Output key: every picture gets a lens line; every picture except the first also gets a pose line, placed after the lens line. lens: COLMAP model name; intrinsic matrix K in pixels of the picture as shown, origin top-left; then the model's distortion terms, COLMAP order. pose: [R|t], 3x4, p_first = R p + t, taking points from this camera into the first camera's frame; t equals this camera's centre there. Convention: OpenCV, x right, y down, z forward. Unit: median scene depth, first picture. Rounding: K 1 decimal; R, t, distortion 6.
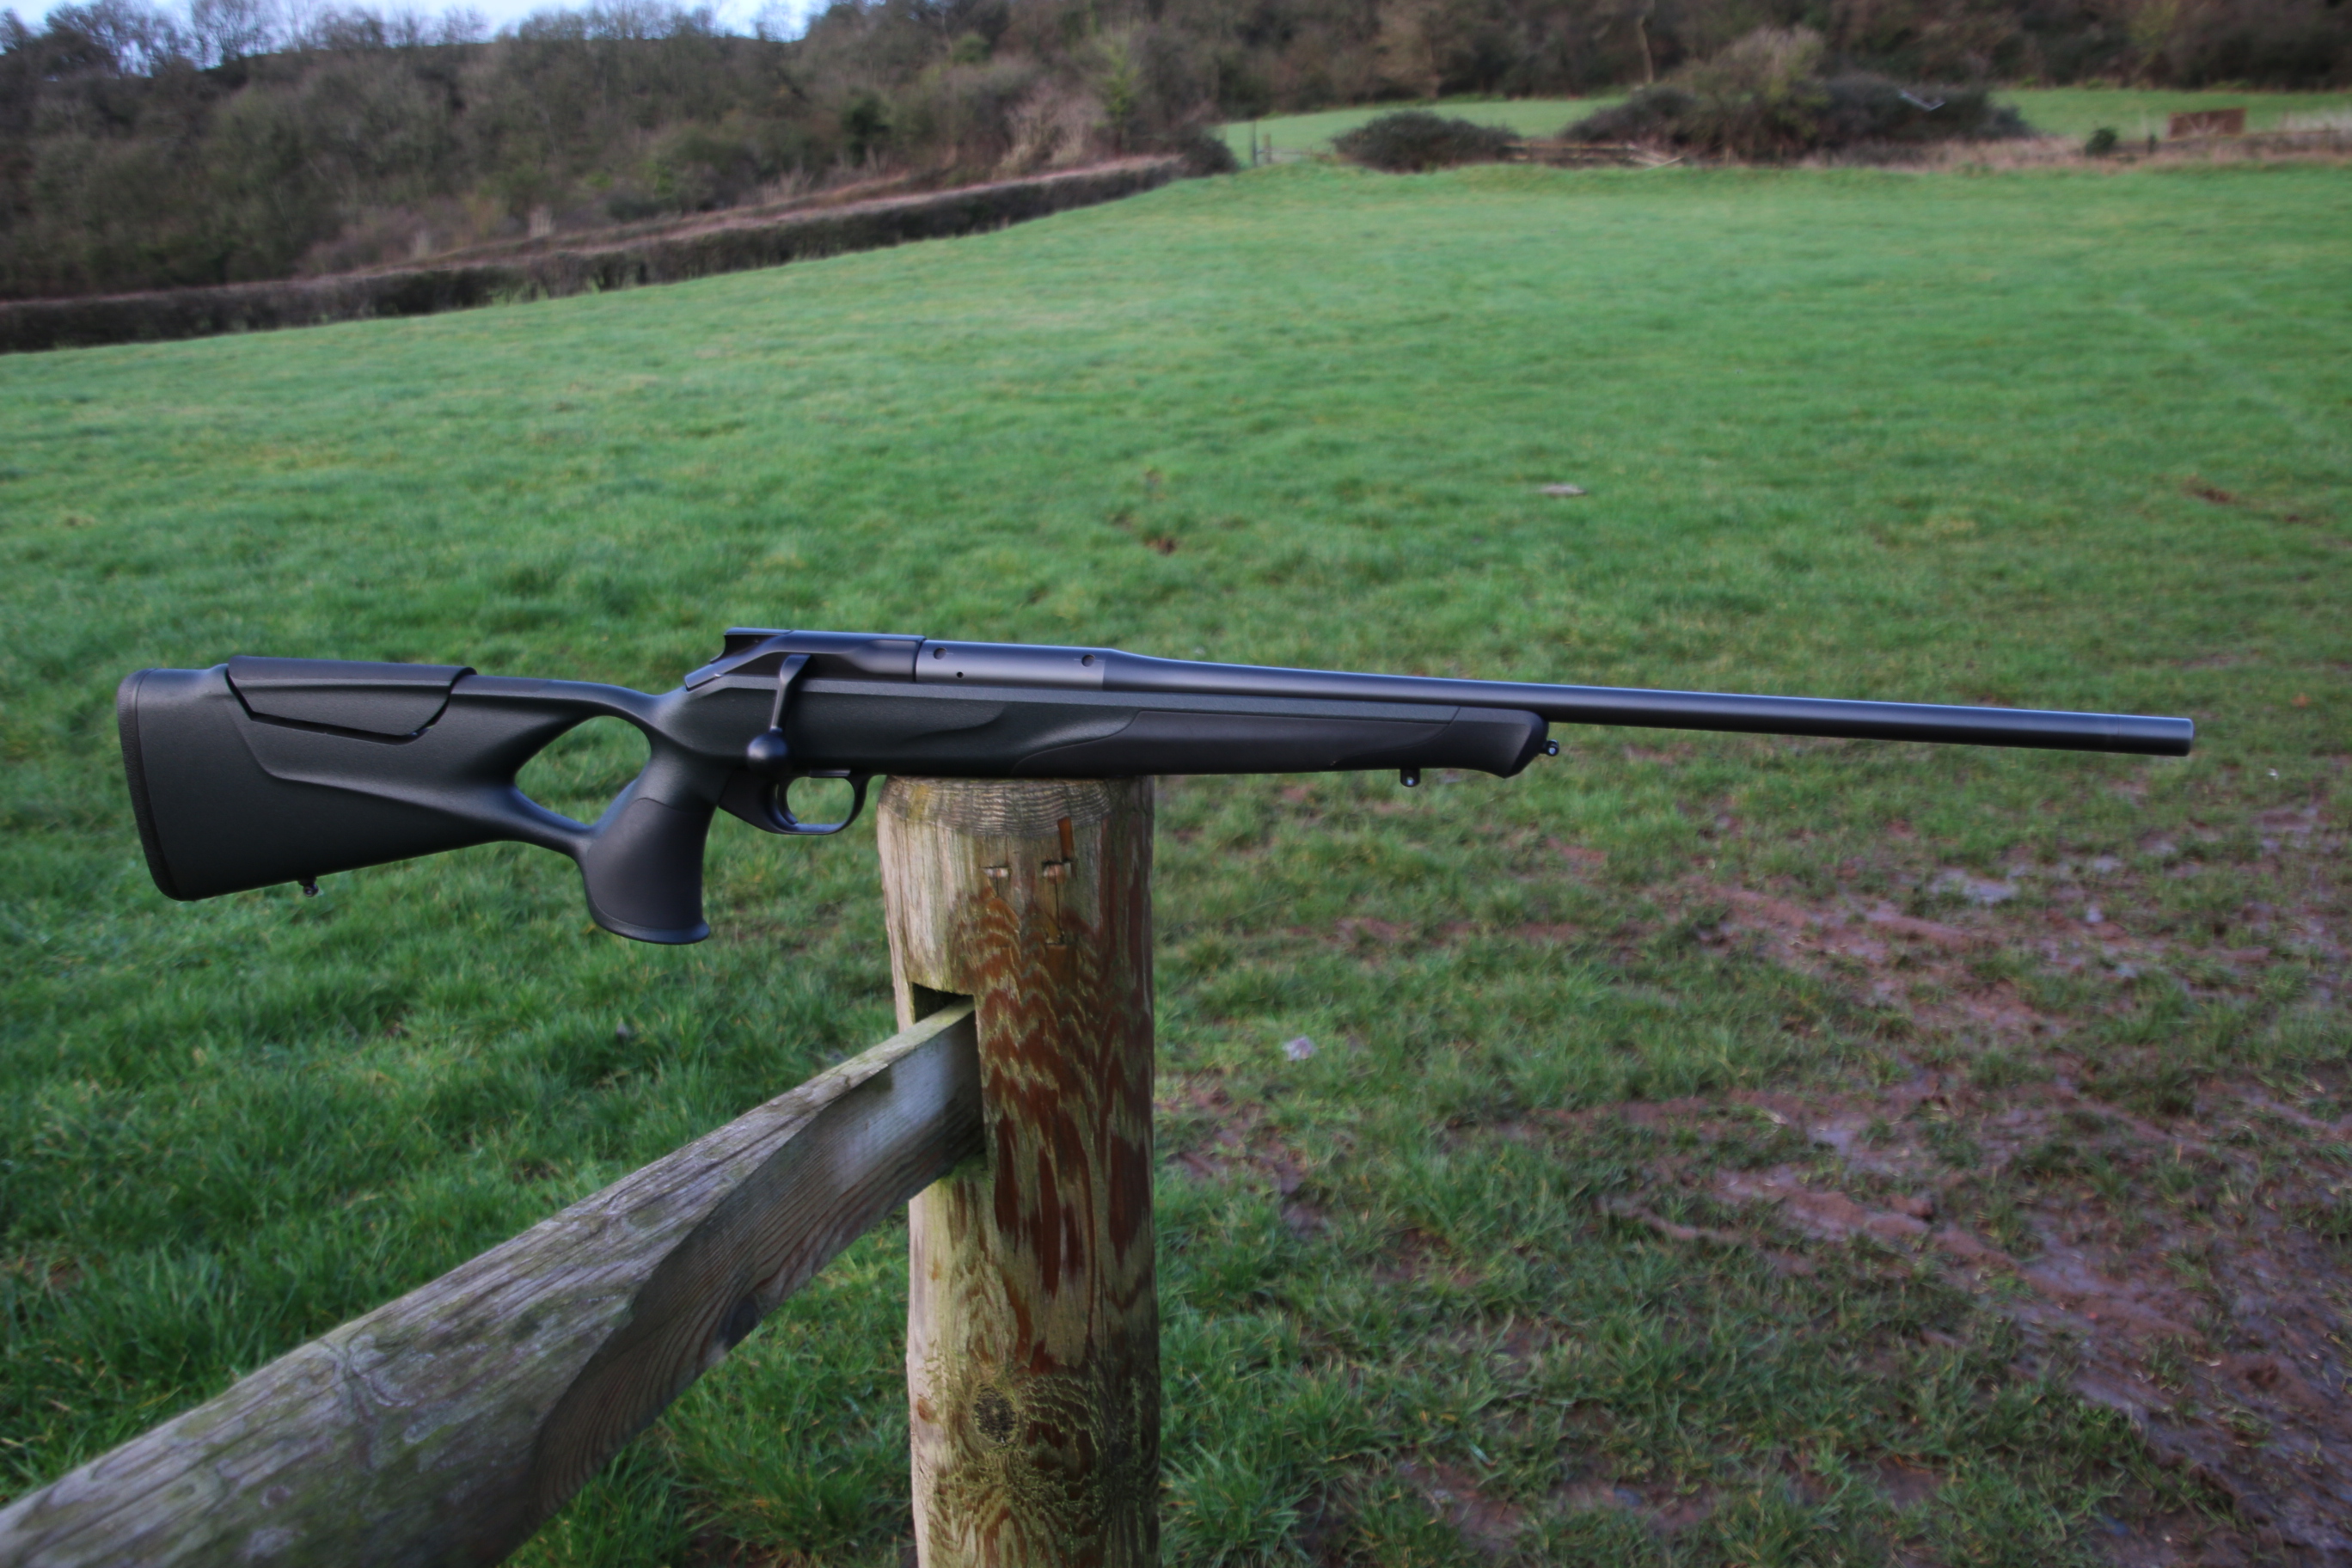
lens RADIAL K [[2021.5, 0, 1170.6], [0, 2021.5, 833.4], [0, 0, 1]] dist [-0.091855, 0.159300]
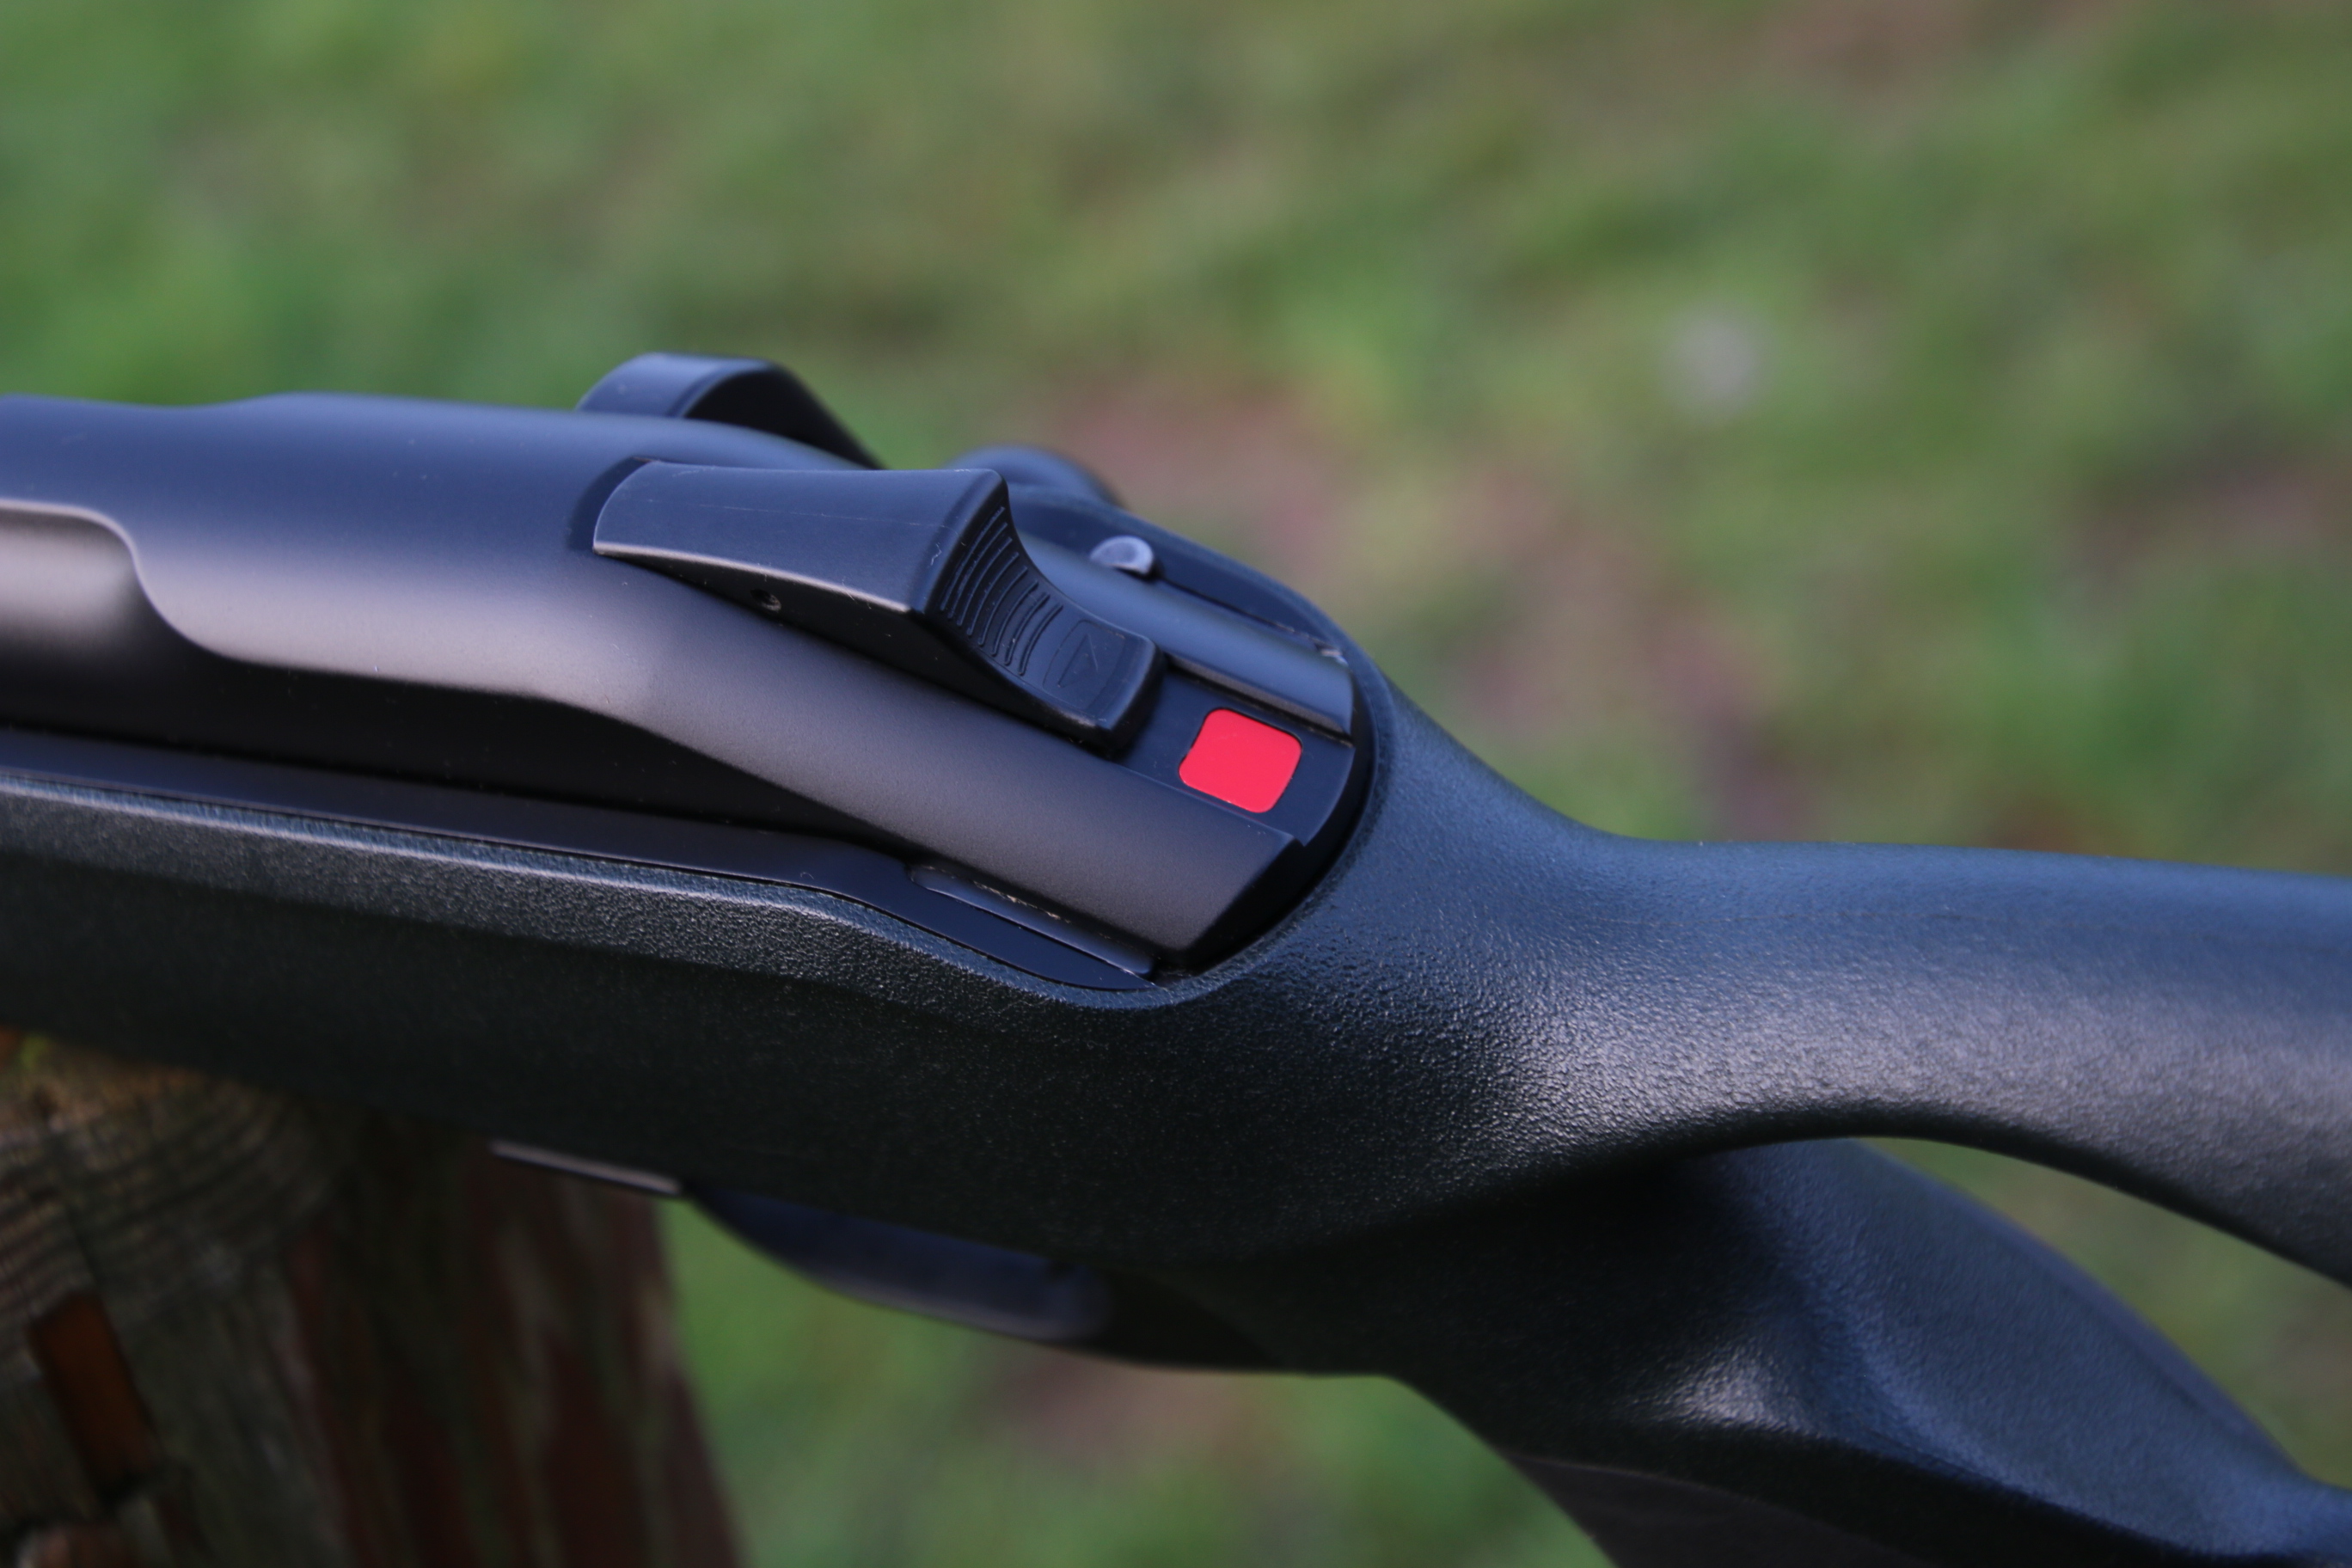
lens RADIAL K [[3918.5, 0, 1176.0], [0, 3918.5, 784.0], [0, 0, 1]] dist [0.271920, -0.072510]
pose [[0.988928, -0.109898, -0.099717, 0.025711], [0.131710, 0.959597, 0.248648, -0.036508], [0.068362, -0.259028, 0.963447, 0.172827]]
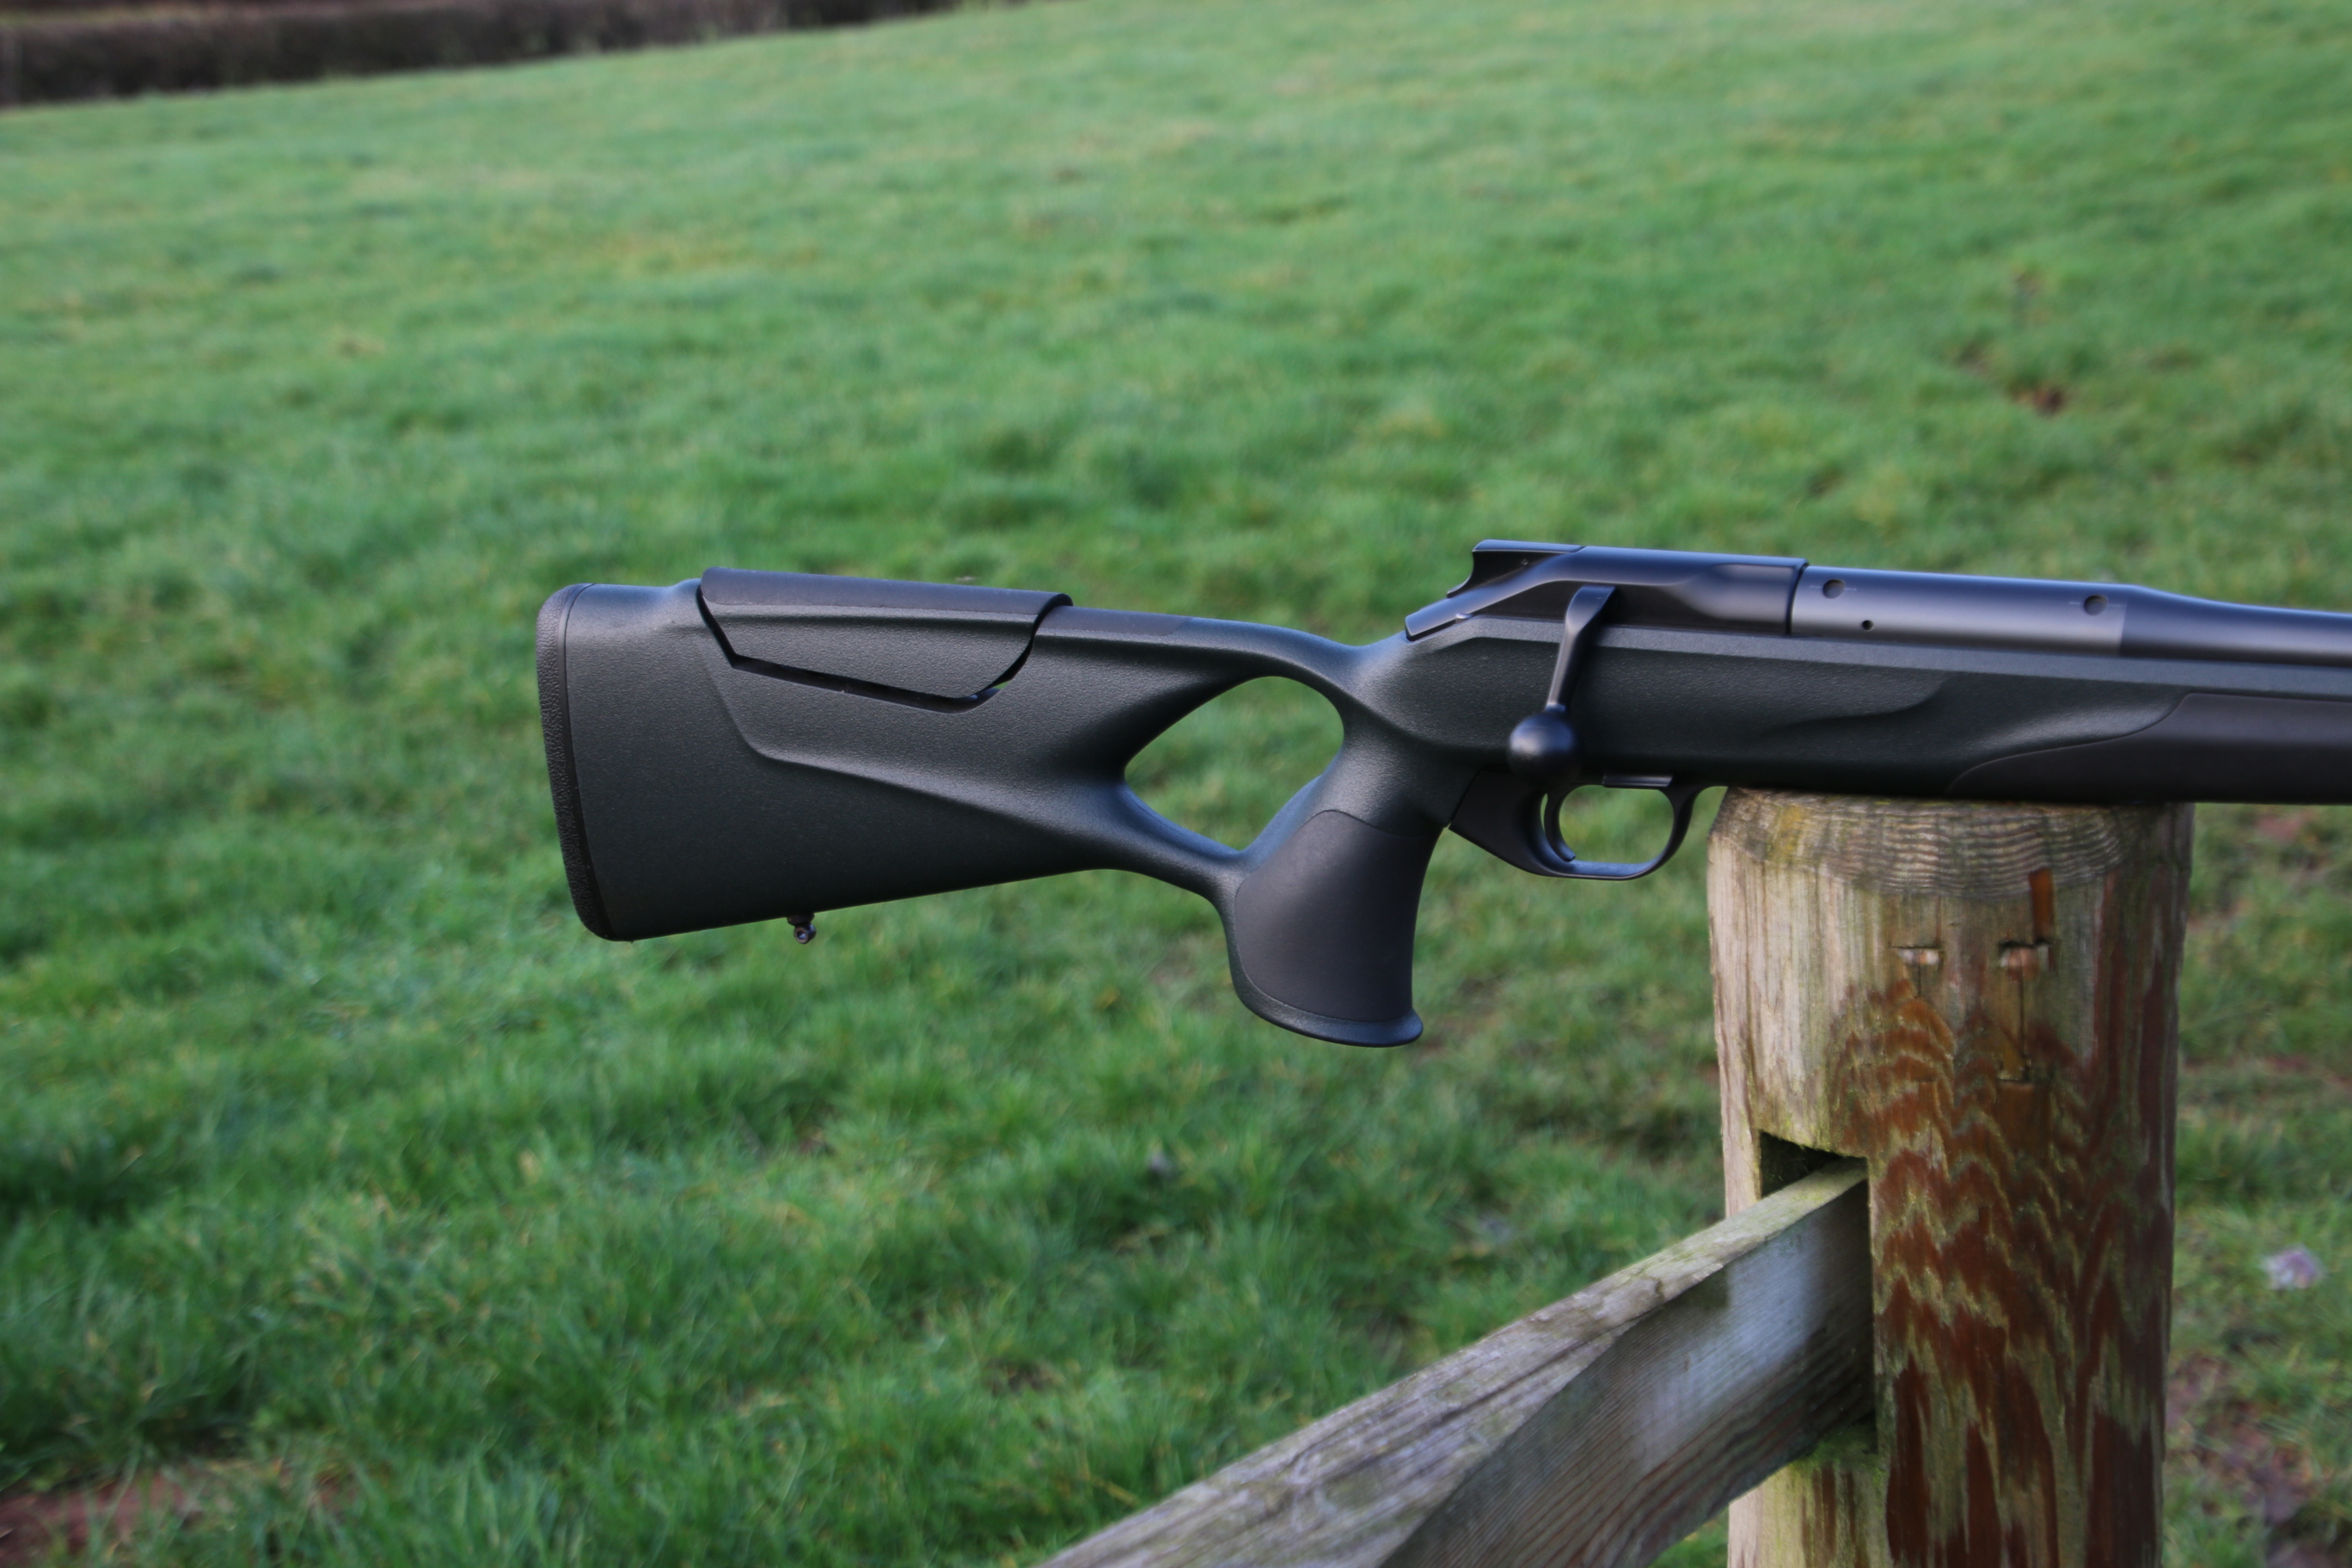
lens RADIAL K [[3263.5, 0, 1222.4], [0, 3263.5, 851.9], [0, 0, 1]] dist [0.094935, 0.538345]
pose [[0.971119, 0.037701, -0.235598, -0.015592], [-0.038773, 0.999248, 0.000082, -0.000981], [0.235424, 0.009055, 0.971851, 0.001323]]
